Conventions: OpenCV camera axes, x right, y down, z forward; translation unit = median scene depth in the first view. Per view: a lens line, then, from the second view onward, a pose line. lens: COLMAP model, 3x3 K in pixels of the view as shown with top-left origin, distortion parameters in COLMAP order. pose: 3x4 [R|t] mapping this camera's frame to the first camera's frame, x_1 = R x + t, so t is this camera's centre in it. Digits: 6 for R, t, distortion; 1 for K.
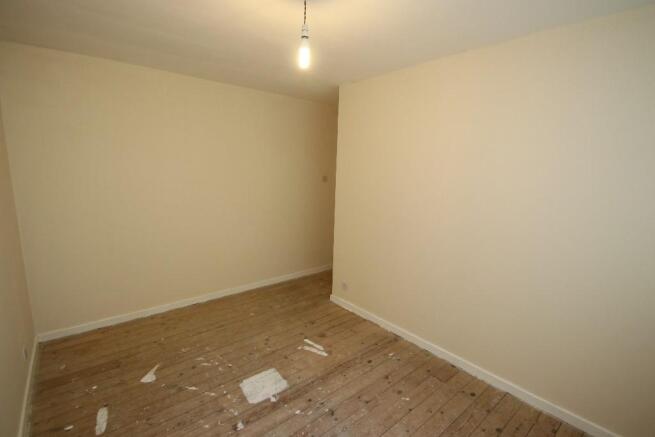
lens RADIAL K [[304.9, 0, 325.4], [0, 304.9, 217.8], [0, 0, 1]] dist [-0.000351, -0.000717]
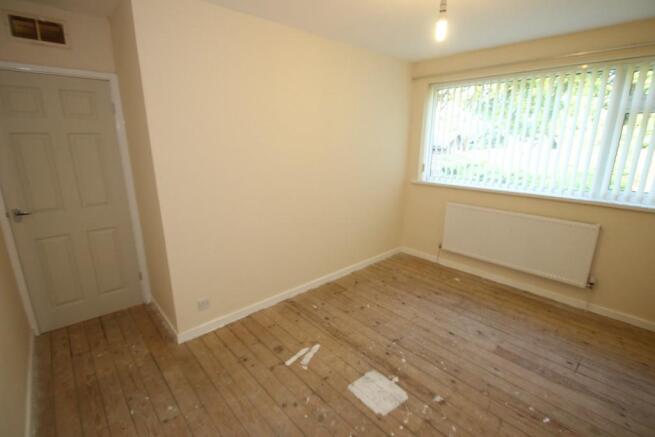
lens RADIAL K [[304.9, 0, 324.2], [0, 304.9, 219.2], [0, 0, 1]] dist [-0.000351, -0.000717]
pose [[-0.034600, -0.278362, 0.959853, -0.785480], [0.158235, 0.946788, 0.280276, -0.165900], [-0.986795, 0.161580, 0.011288, 0.926570]]
